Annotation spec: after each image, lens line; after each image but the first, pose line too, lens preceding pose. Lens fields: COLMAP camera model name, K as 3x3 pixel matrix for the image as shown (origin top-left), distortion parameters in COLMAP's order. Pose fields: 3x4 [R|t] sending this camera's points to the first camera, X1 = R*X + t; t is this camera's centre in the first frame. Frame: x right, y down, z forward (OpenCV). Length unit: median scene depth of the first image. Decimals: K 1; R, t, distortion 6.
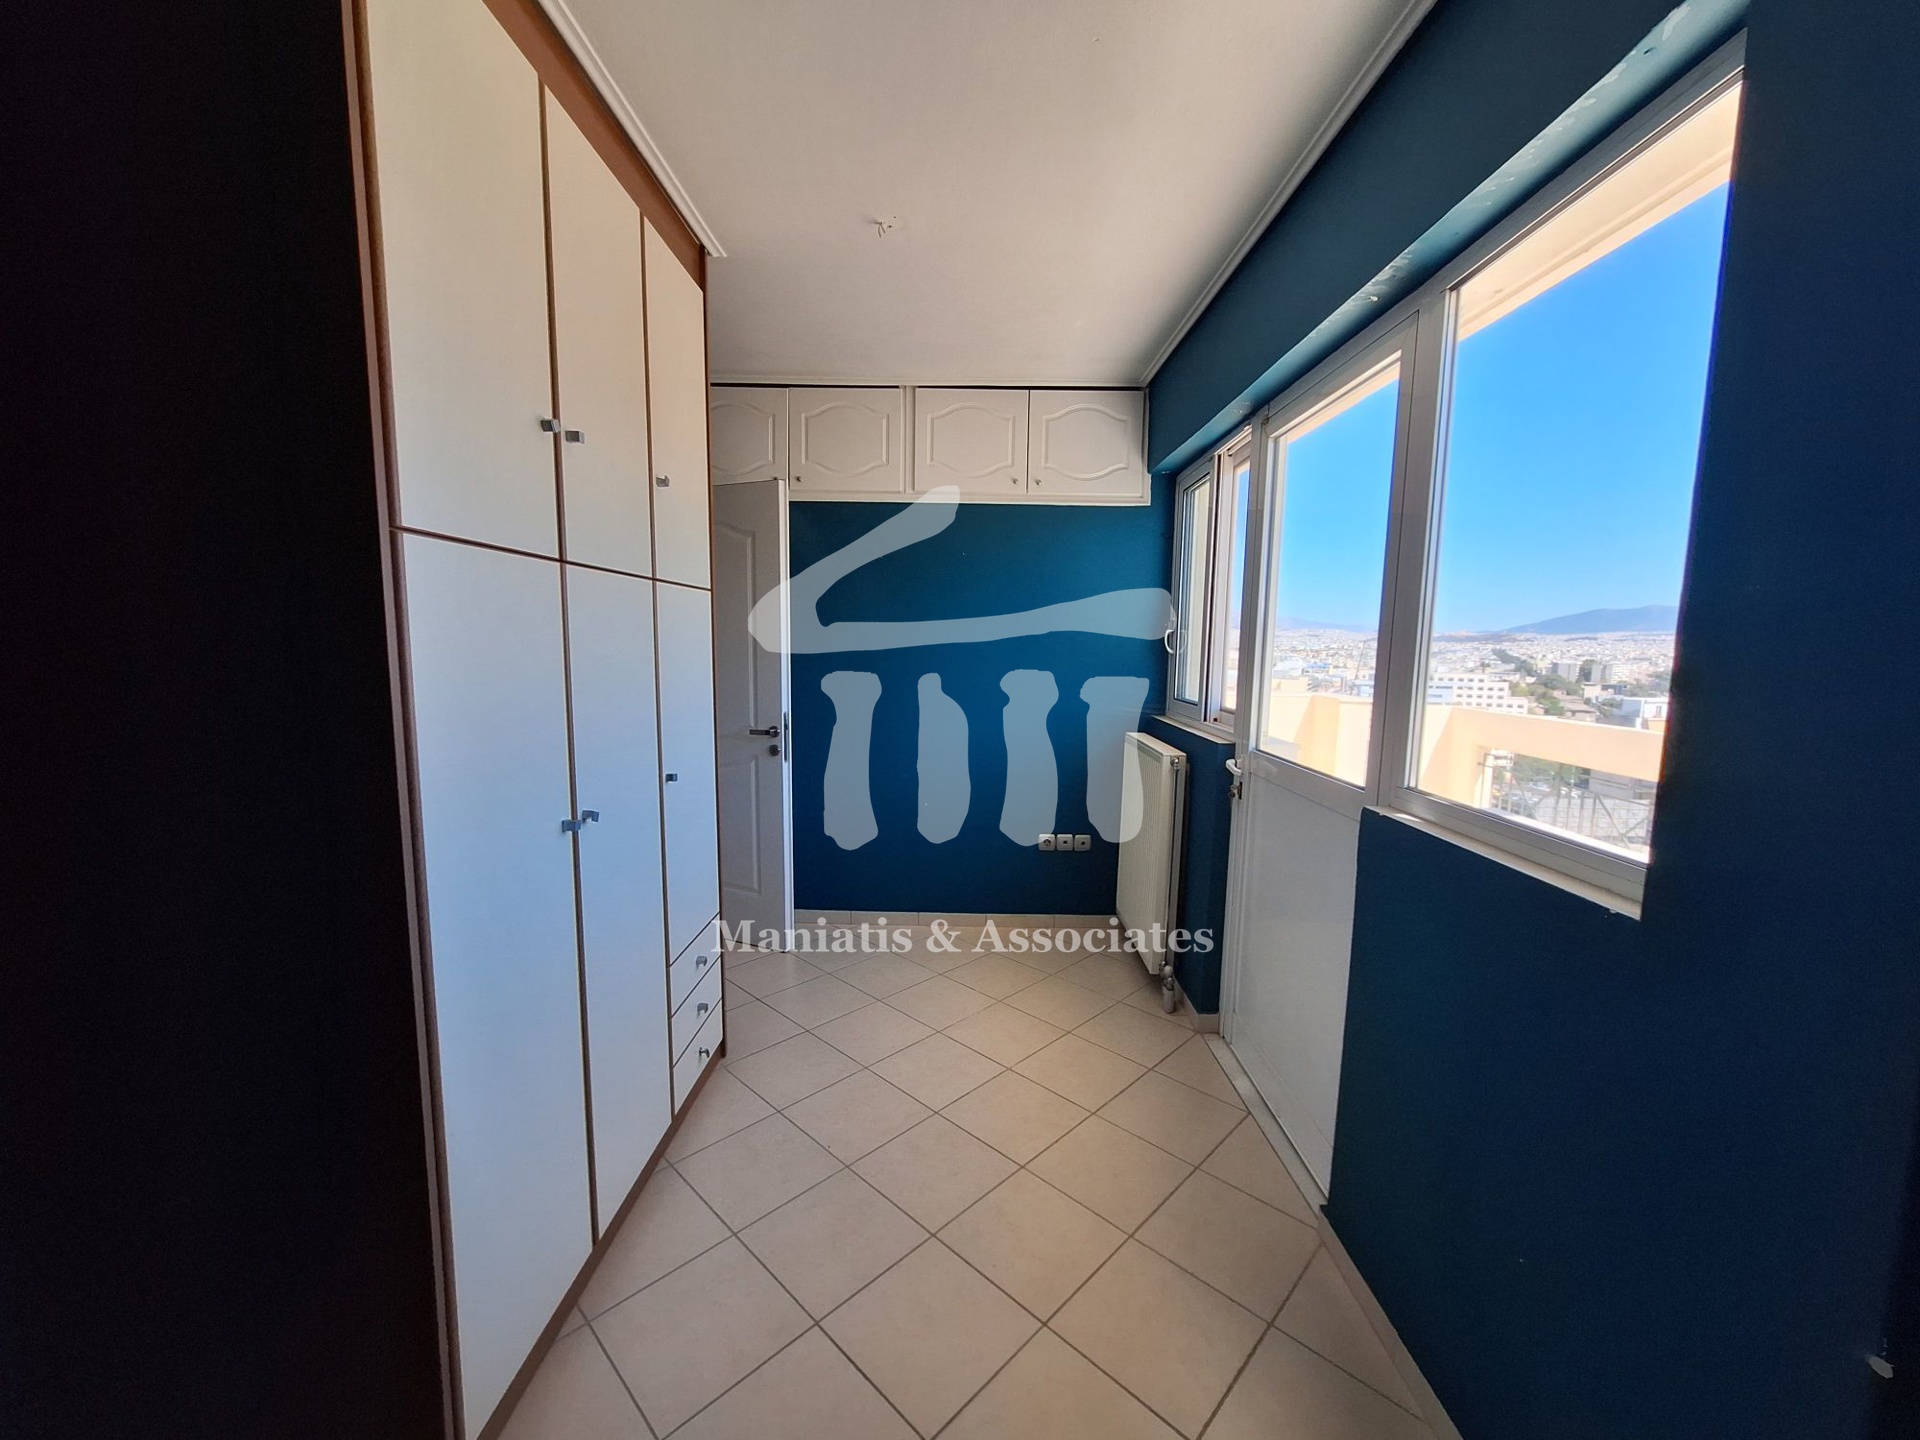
lens RADIAL K [[766.1, 0, 958.2], [0, 766.1, 732.4], [0, 0, 1]] dist [-0.000486, 0.000314]
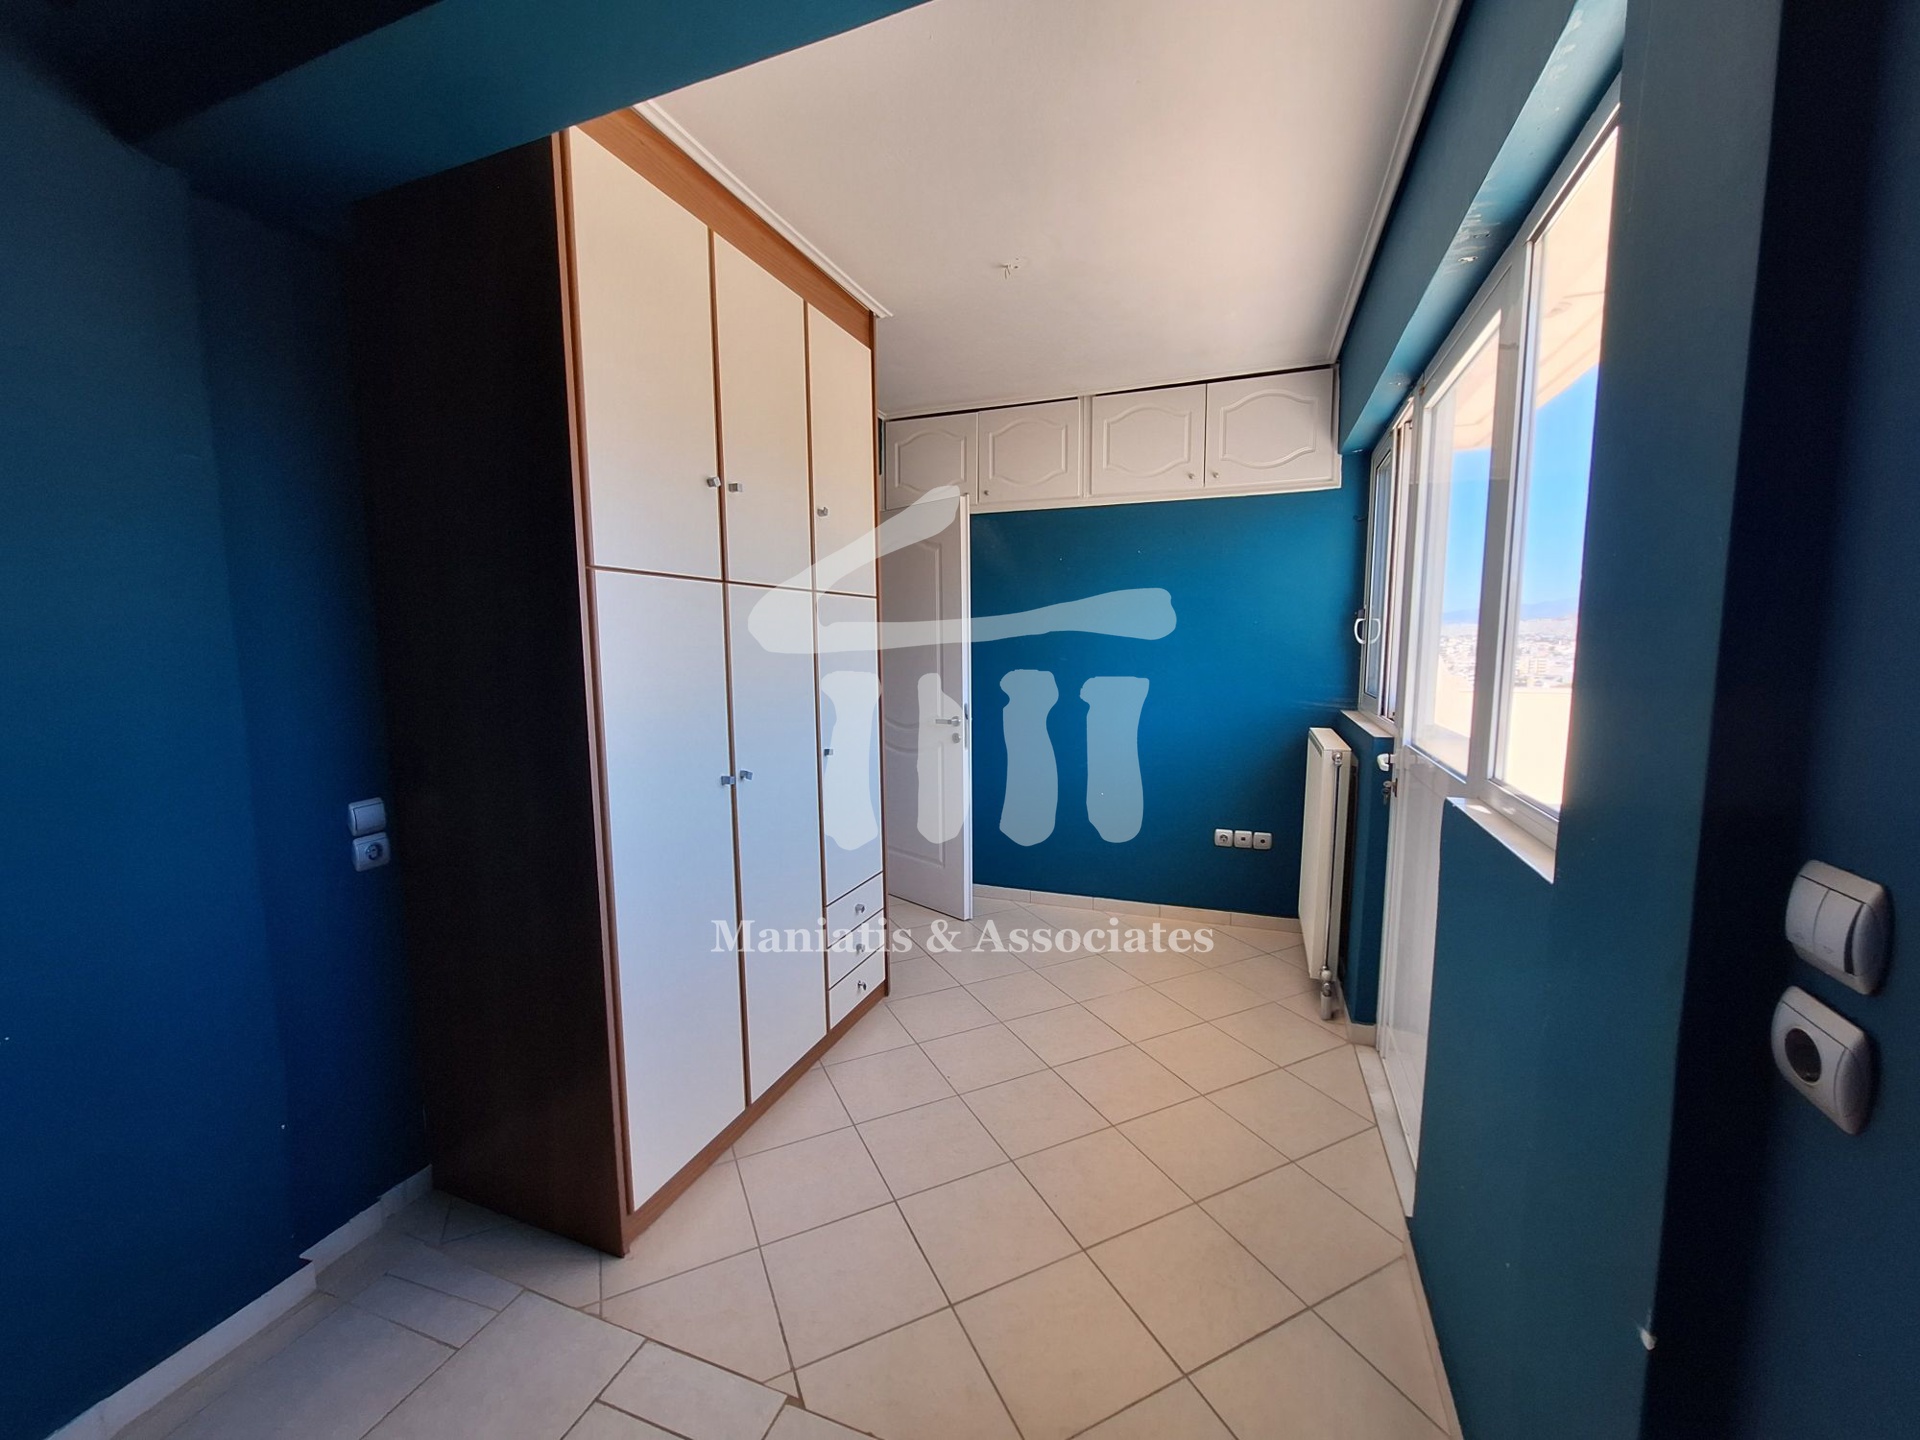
lens RADIAL K [[765.1, 0, 956.3], [0, 765.1, 727.9], [0, 0, 1]] dist [-0.000332, 0.000281]
pose [[0.938556, 0.015787, -0.344767, 0.169967], [-0.018166, 0.999828, -0.003671, 0.015104], [0.344649, 0.009708, 0.938681, -0.057073]]
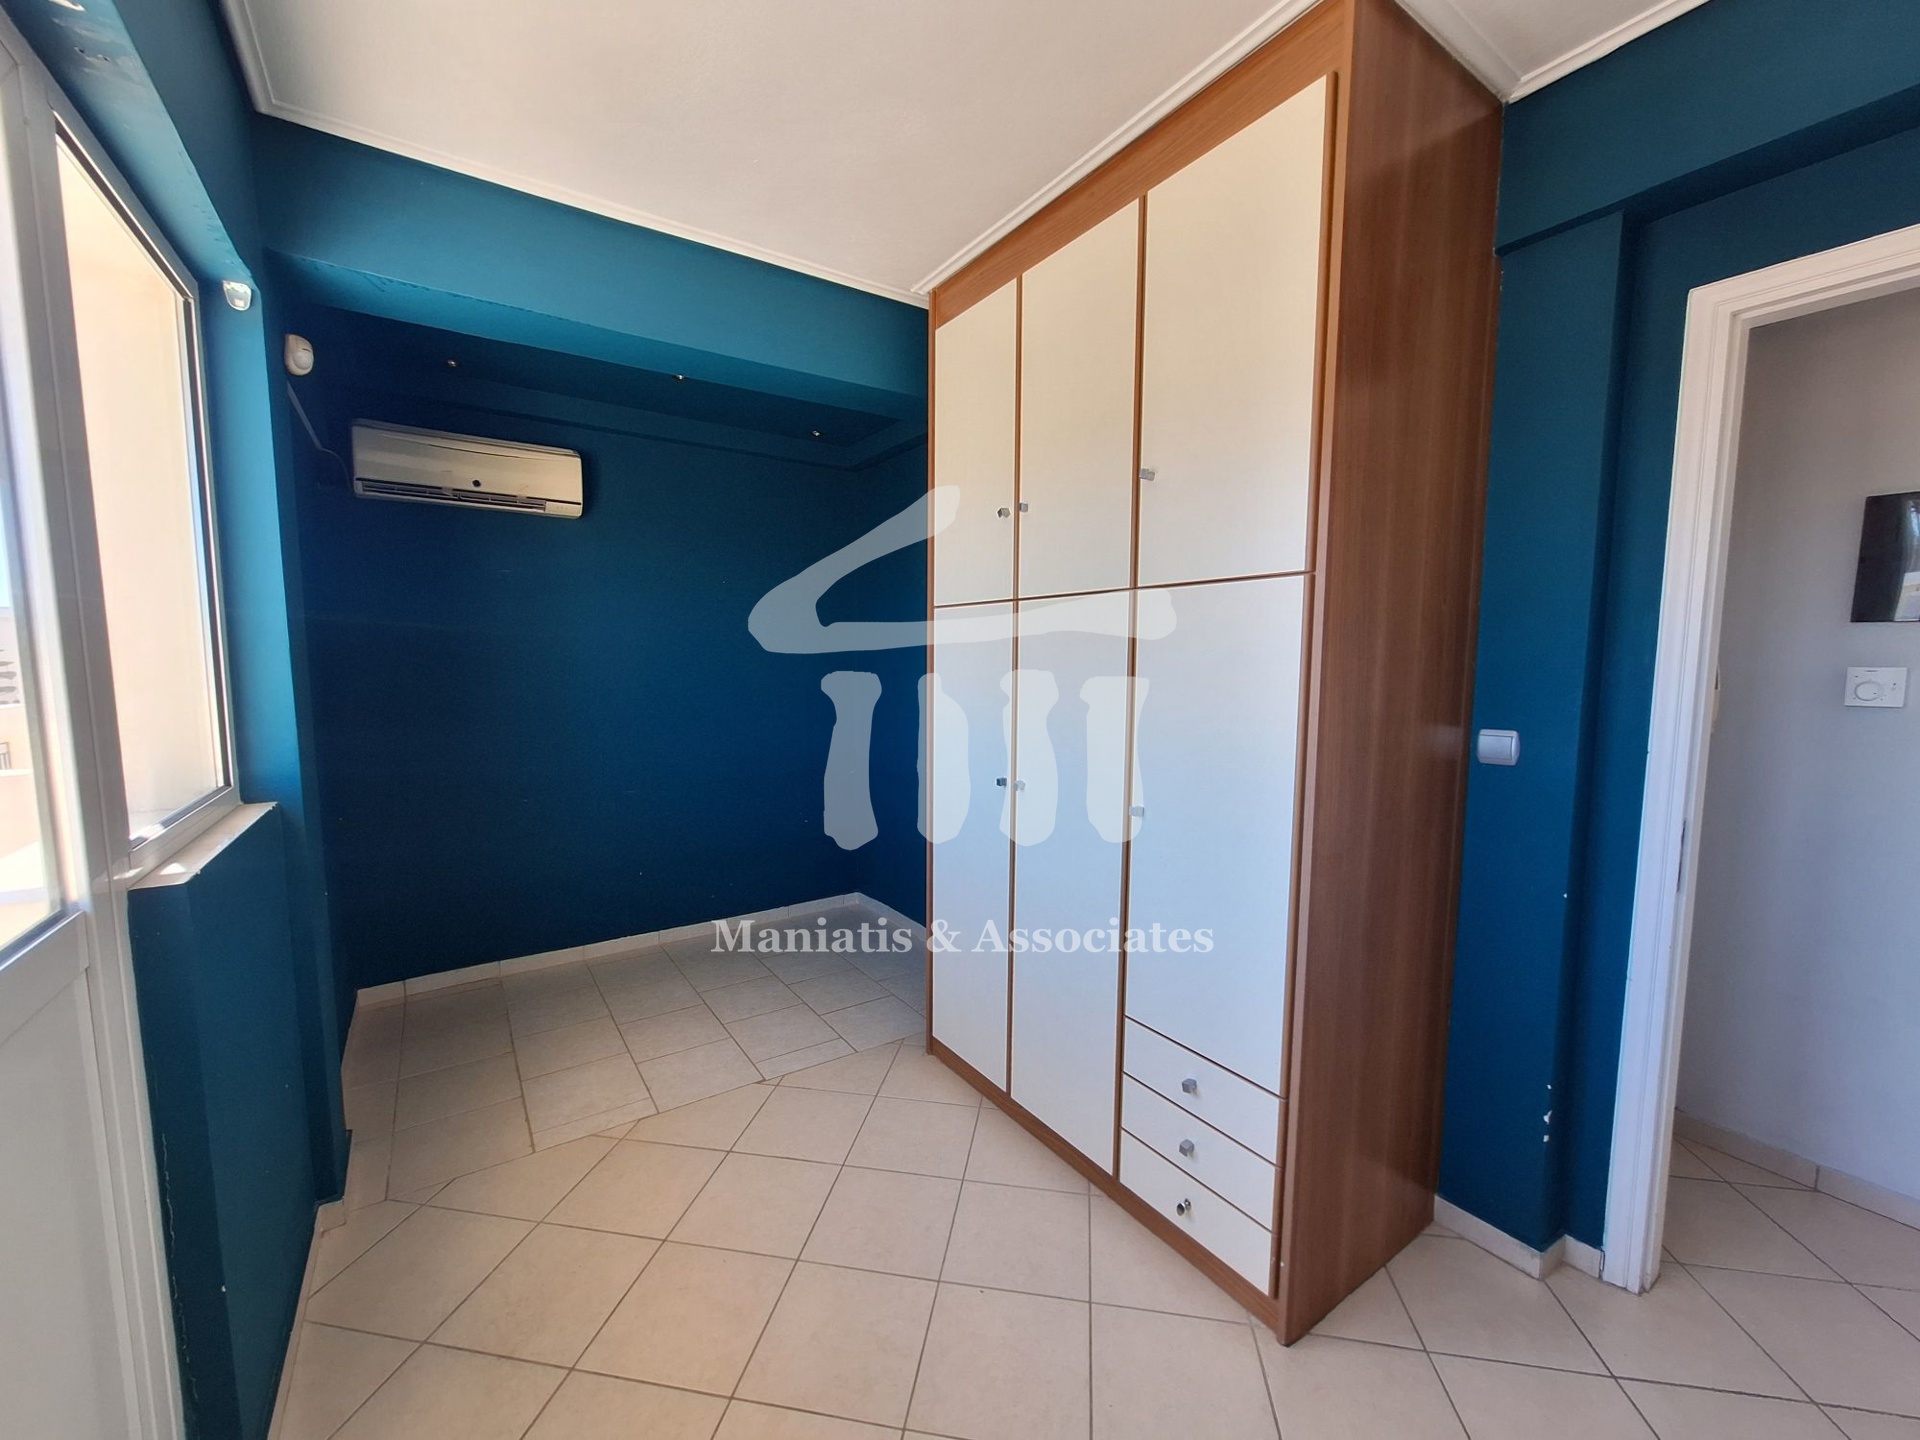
lens RADIAL K [[765.1, 0, 956.3], [0, 765.1, 727.9], [0, 0, 1]] dist [-0.000332, 0.000281]
pose [[-0.822577, 0.037198, -0.567436, 0.205962], [-0.082937, 0.979341, 0.184427, -0.126907], [0.562574, 0.198767, -0.802498, 1.109618]]
